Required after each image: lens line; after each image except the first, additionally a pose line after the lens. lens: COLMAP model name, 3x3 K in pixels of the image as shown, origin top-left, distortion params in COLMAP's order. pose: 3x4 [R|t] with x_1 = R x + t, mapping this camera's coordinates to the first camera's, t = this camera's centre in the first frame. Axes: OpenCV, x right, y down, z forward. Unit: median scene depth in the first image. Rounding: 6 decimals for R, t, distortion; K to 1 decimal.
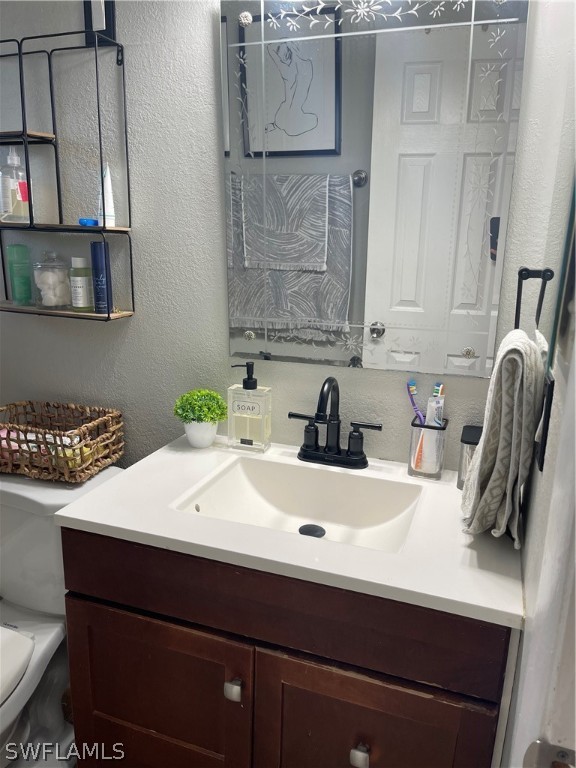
lens RADIAL K [[582.7, 0, 286.5], [0, 582.7, 388.2], [0, 0, 1]] dist [0.046622, -0.046134]
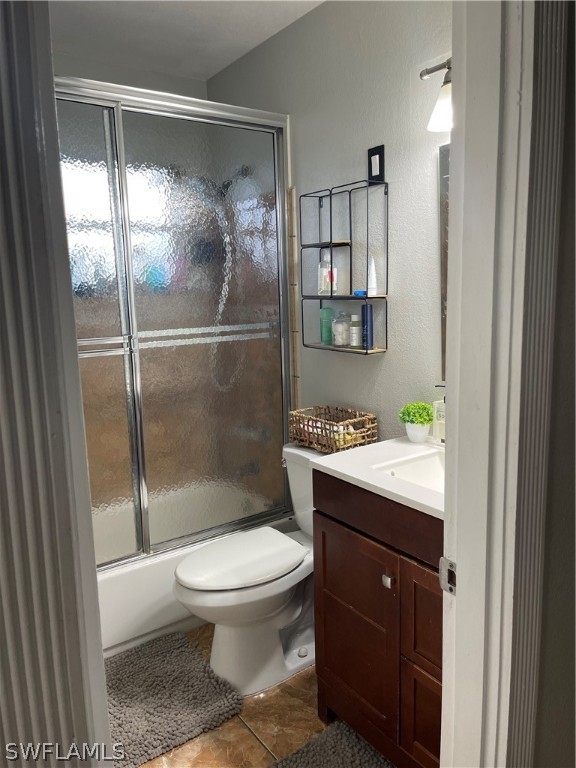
lens RADIAL K [[577.9, 0, 288.0], [0, 577.9, 384.0], [0, 0, 1]] dist [0.099007, -0.114687]
pose [[0.811950, 0.048147, -0.581738, 0.419789], [-0.097003, 0.993865, -0.053134, 0.063991], [0.575610, 0.099572, 0.811639, -0.358309]]
